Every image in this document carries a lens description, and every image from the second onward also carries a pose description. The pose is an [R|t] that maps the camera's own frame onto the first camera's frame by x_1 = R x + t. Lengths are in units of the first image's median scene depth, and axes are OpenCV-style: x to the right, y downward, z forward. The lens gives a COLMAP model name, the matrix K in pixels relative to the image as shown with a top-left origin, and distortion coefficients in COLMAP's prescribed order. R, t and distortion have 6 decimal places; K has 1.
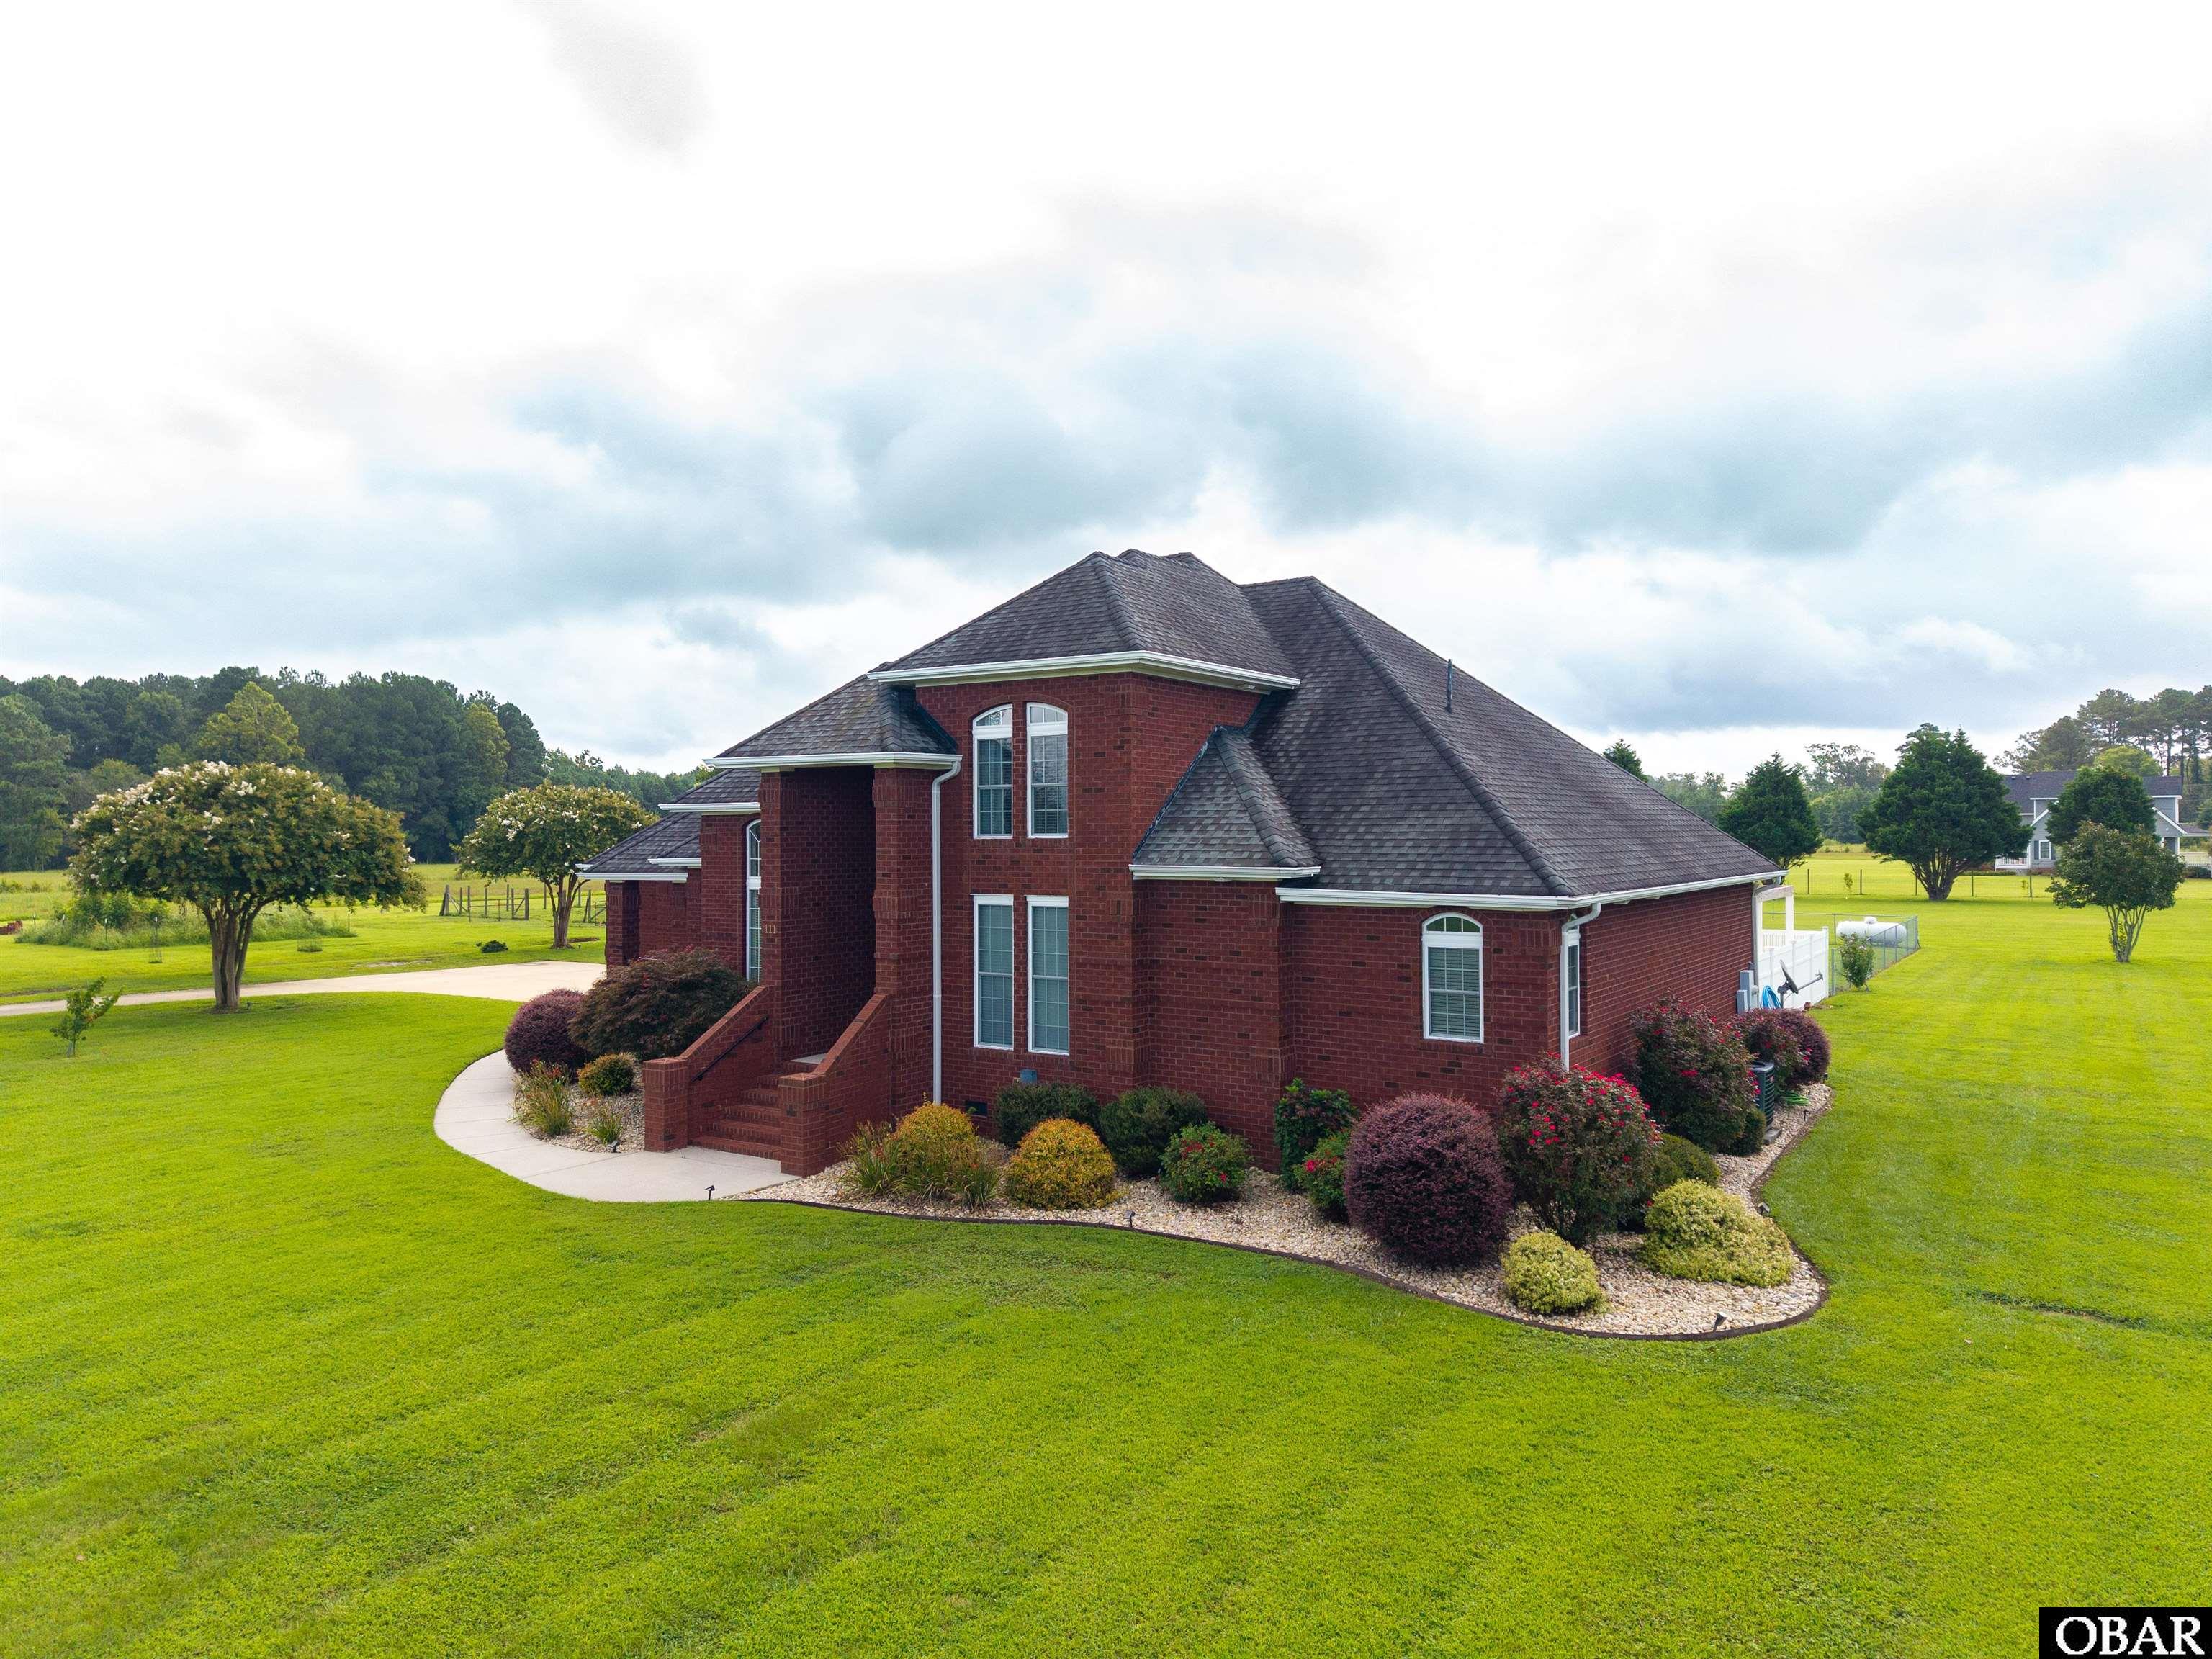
lens RADIAL K [[1477.7, 0, 1105.1], [0, 1477.7, 782.8], [0, 0, 1]] dist [0.027802, -0.031656]
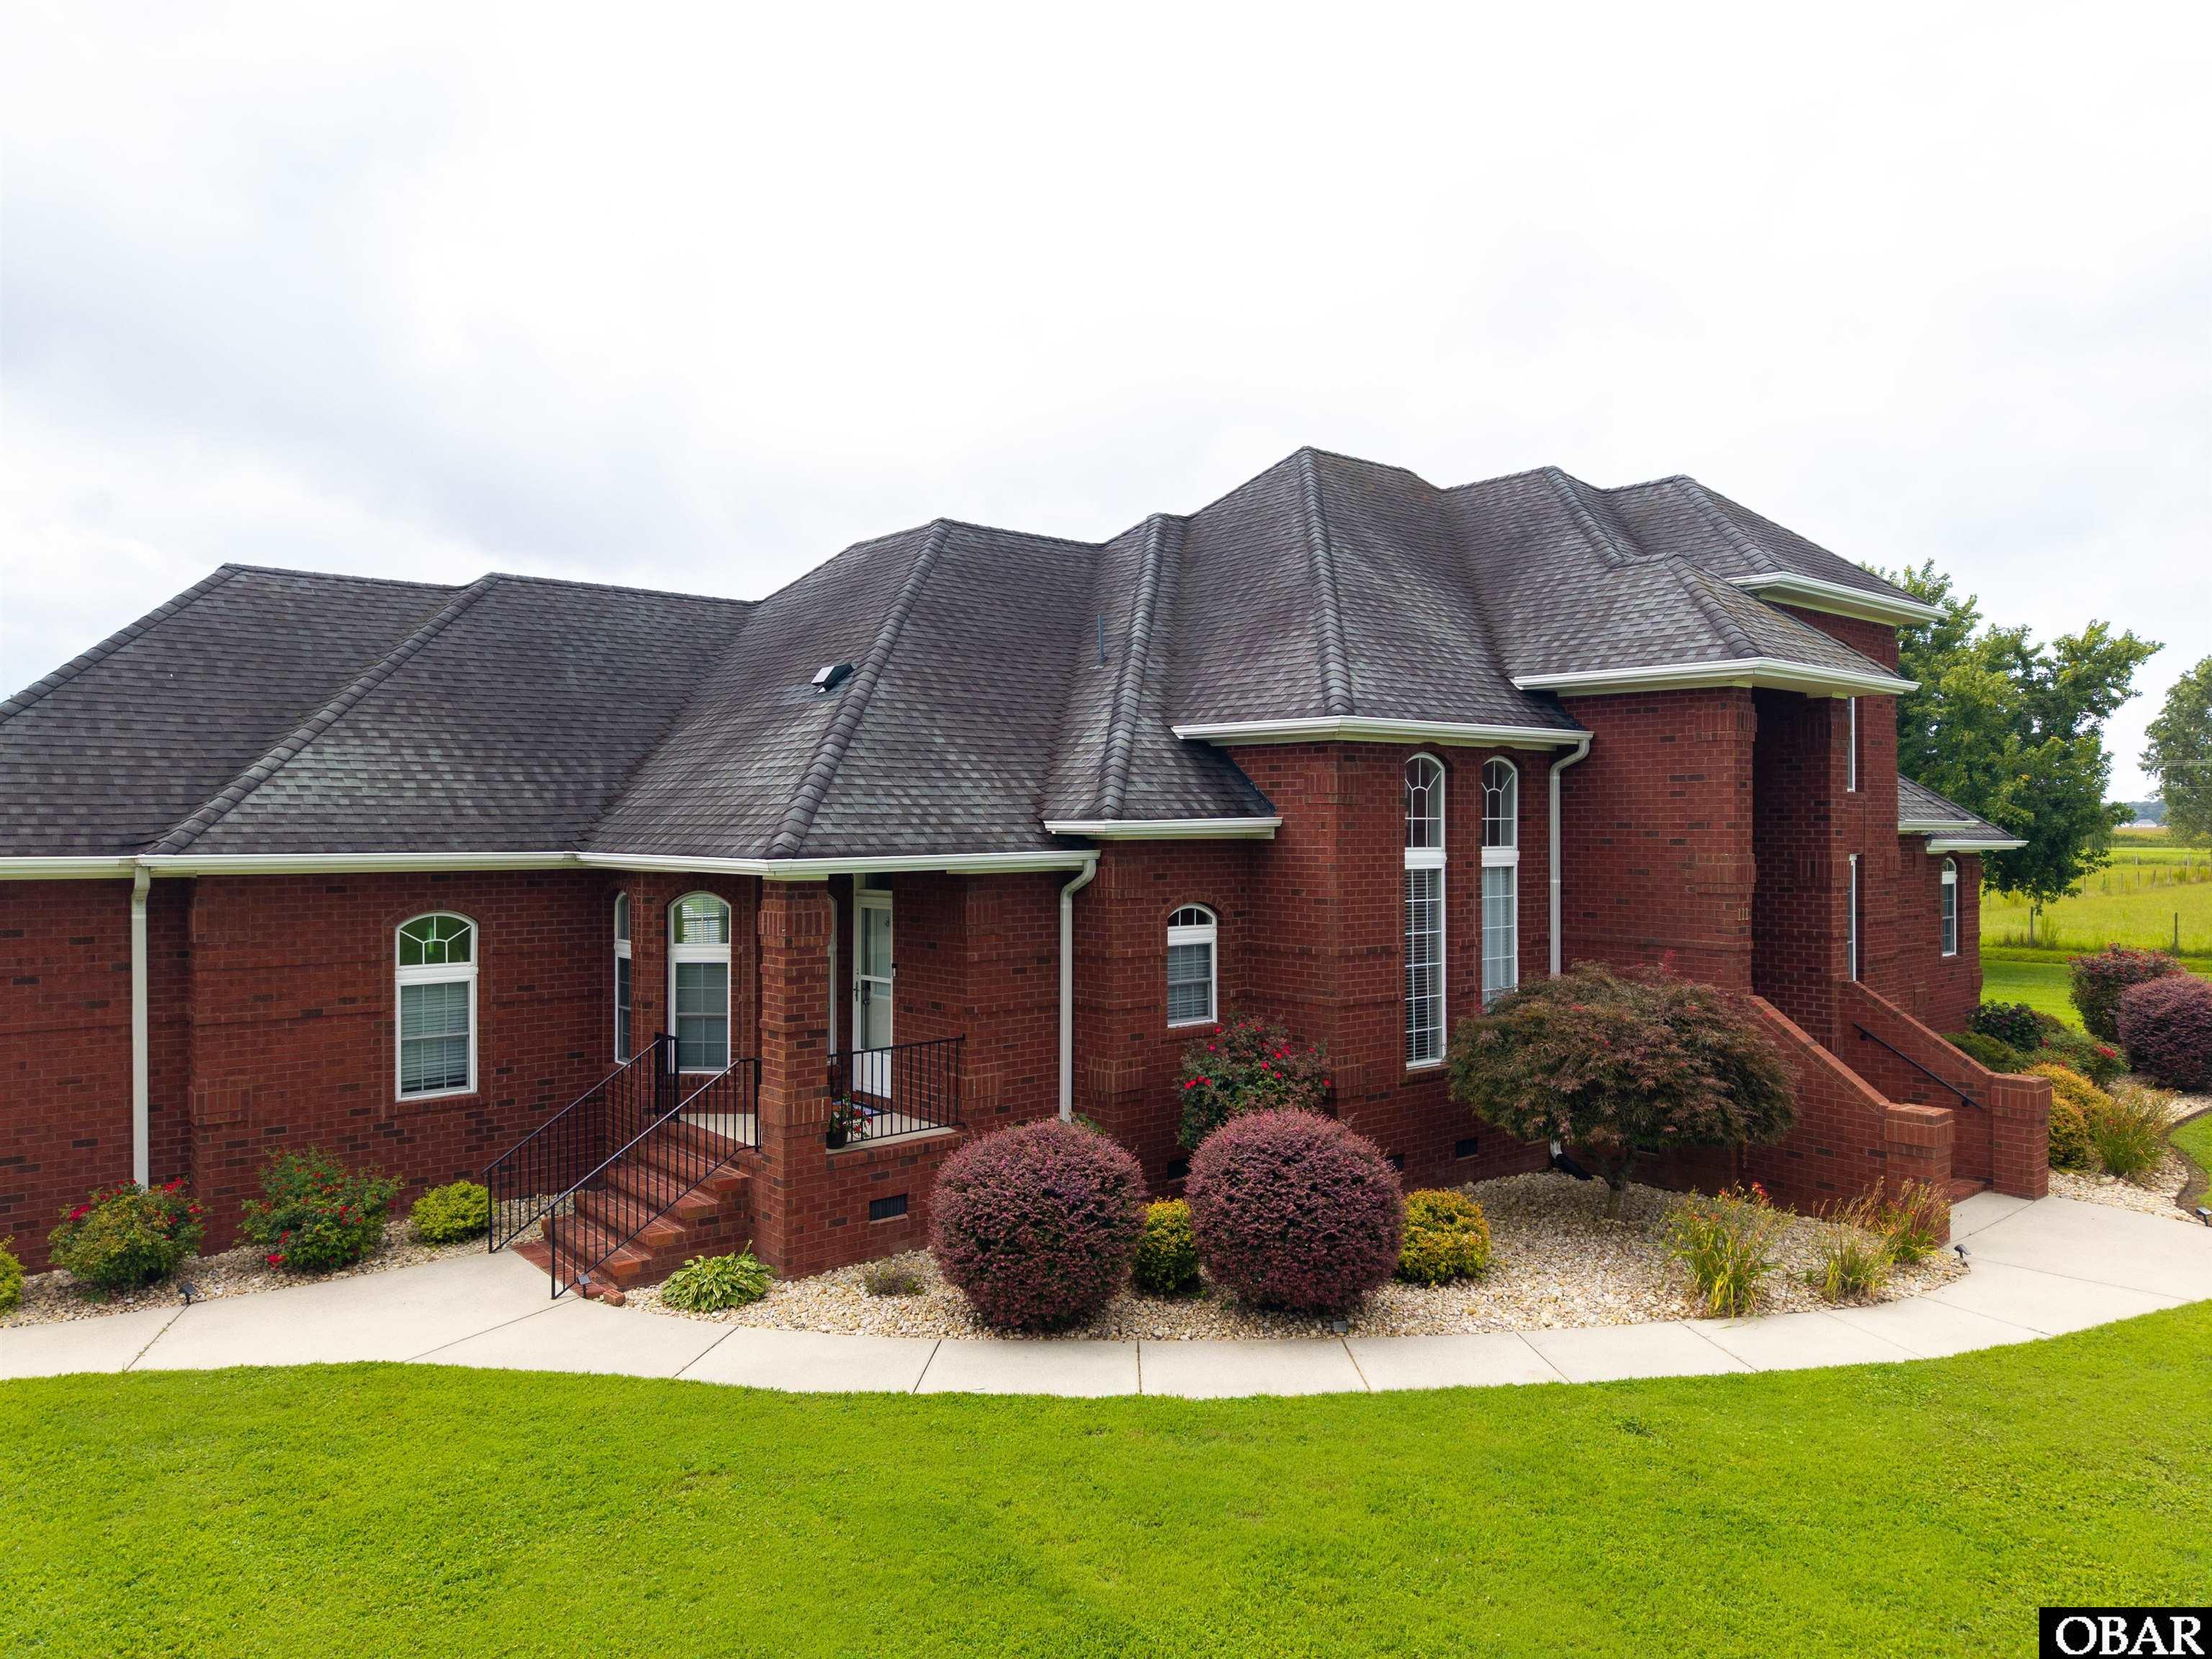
lens RADIAL K [[1477.7, 0, 1094.0], [0, 1477.7, 808.5], [0, 0, 1]] dist [0.027802, -0.031656]
pose [[0.267711, 0.014898, 0.963384, -1.132983], [-0.031433, 0.999483, -0.006722, 0.074032], [-0.962986, -0.028482, 0.268041, 1.284982]]
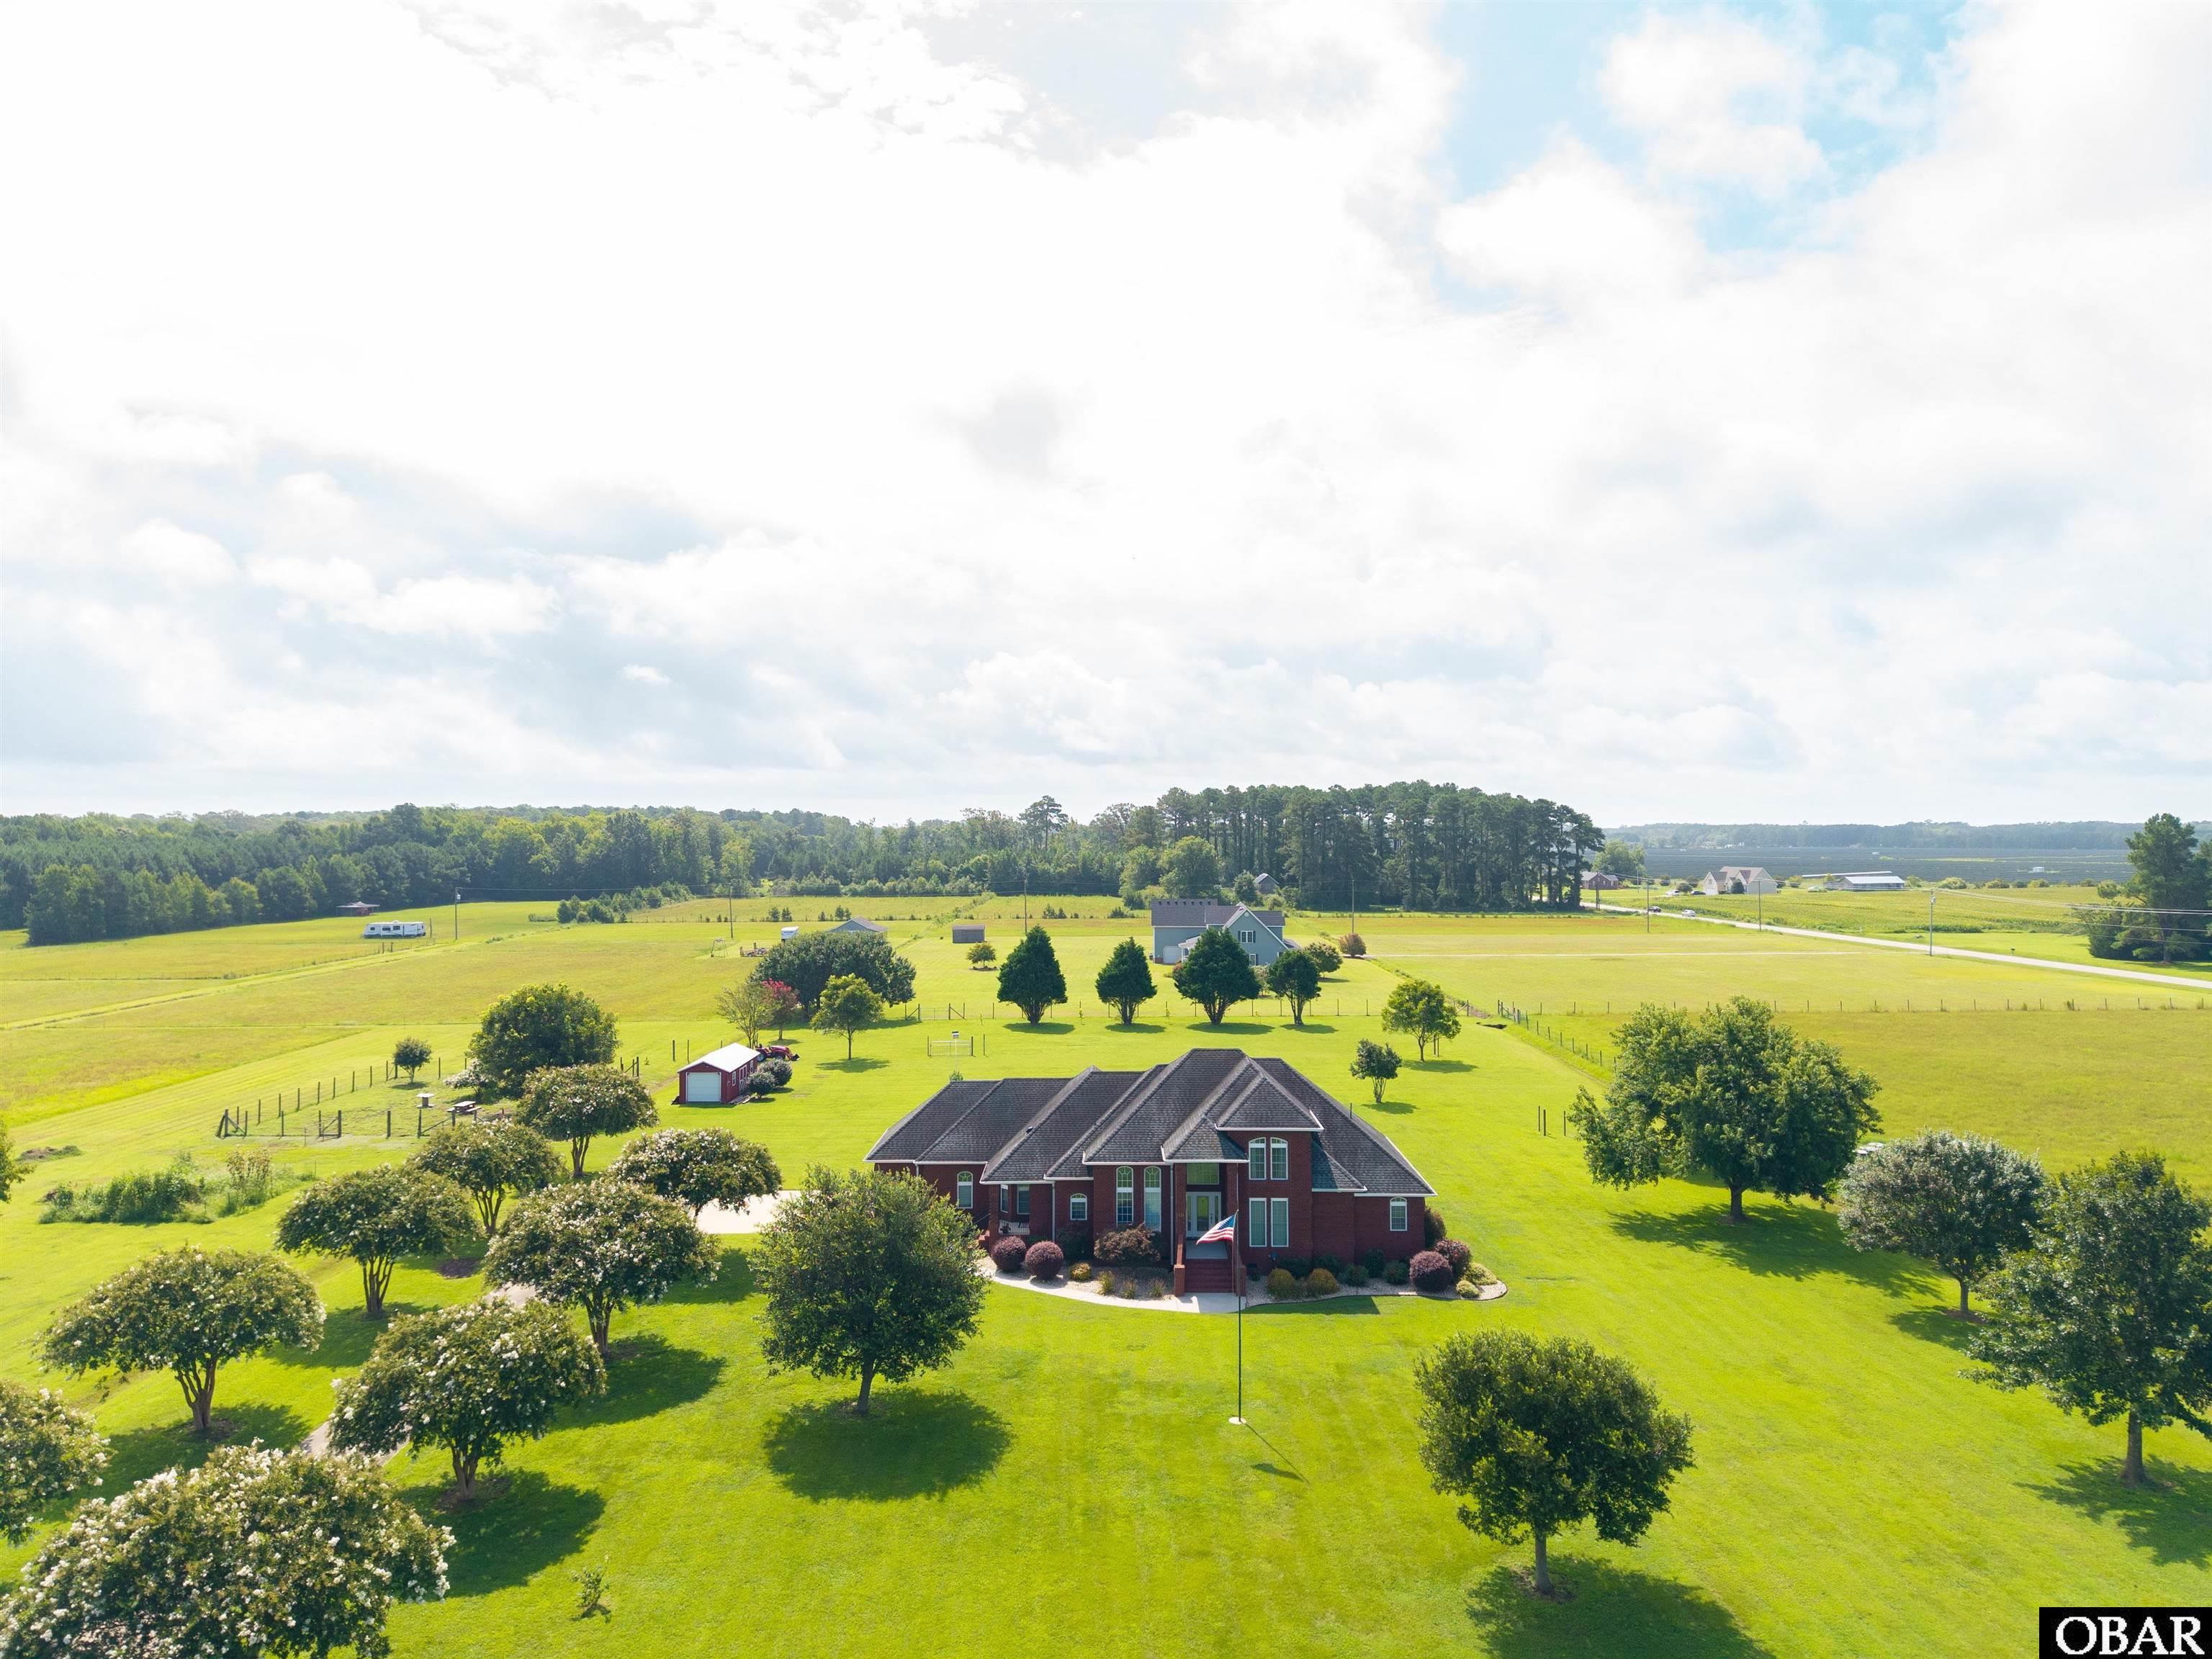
lens RADIAL K [[1477.7, 0, 1079.4], [0, 1477.7, 782.3], [0, 0, 1]] dist [0.027802, -0.031656]
pose [[0.835603, 0.019334, 0.548993, -2.387899], [-0.019501, 0.999795, -0.005528, -0.876407], [-0.548987, -0.006086, 0.835809, -1.605850]]
